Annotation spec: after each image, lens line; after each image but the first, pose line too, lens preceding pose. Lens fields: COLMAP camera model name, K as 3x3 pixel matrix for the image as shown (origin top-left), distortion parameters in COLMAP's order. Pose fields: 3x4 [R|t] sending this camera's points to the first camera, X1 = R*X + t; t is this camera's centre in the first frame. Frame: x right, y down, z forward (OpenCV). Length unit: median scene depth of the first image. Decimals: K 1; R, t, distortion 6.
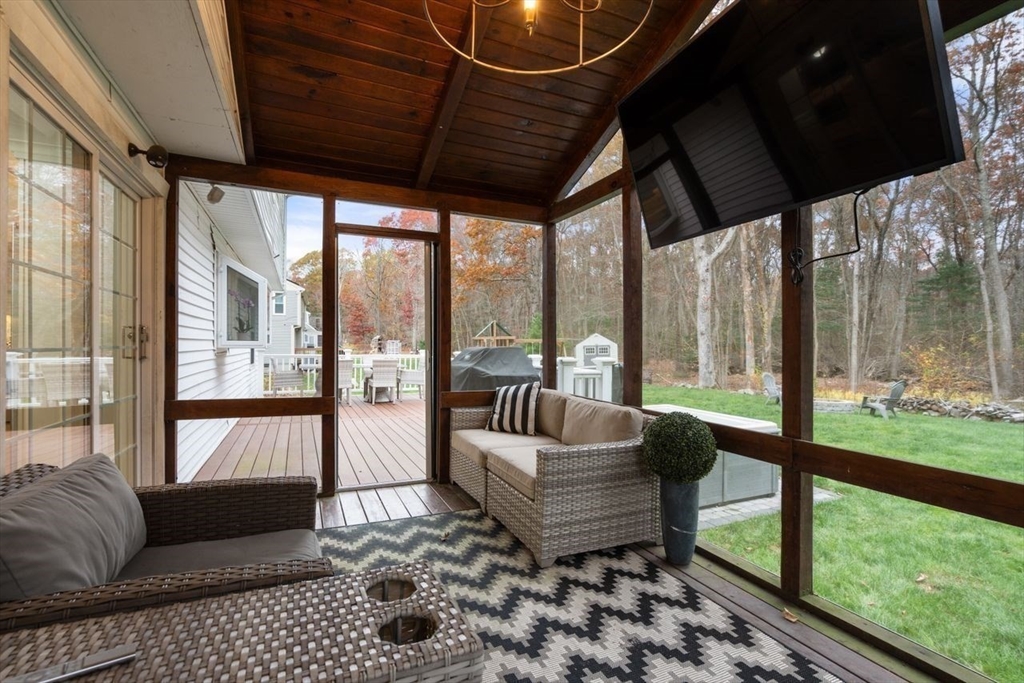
lens RADIAL K [[464.0, 0, 503.2], [0, 464.0, 342.3], [0, 0, 1]] dist [0.001383, 0.000109]
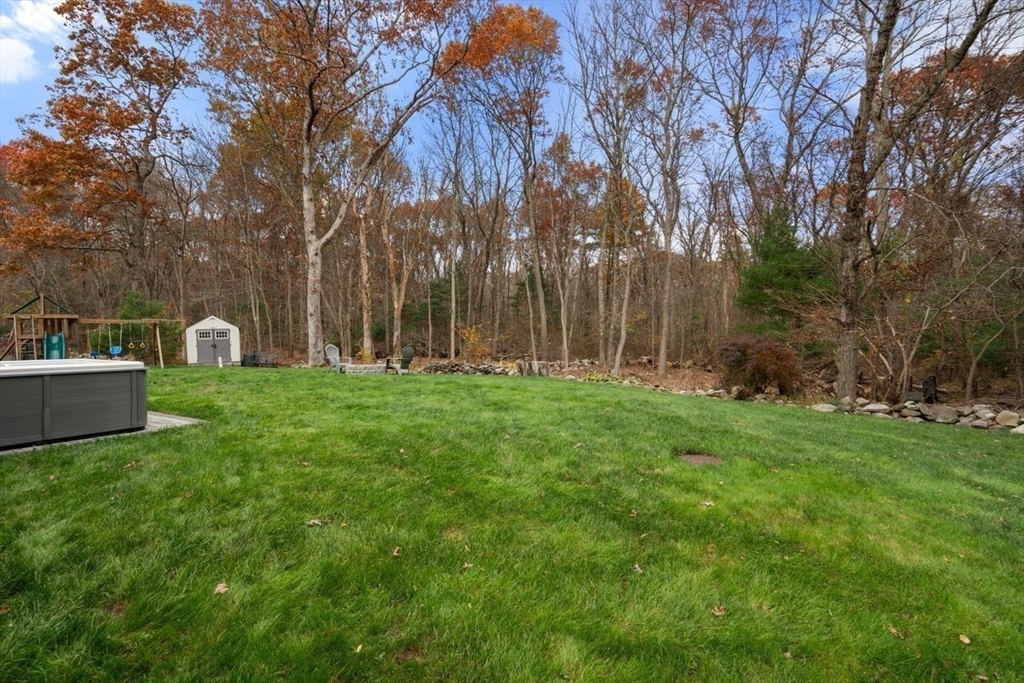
lens RADIAL K [[464.0, 0, 510.1], [0, 464.0, 338.8], [0, 0, 1]] dist [0.001383, 0.000109]
pose [[0.814651, -0.008582, 0.579888, 0.188597], [0.008826, 0.999958, 0.002399, 0.036219], [-0.579884, 0.003164, 0.814693, -0.099417]]
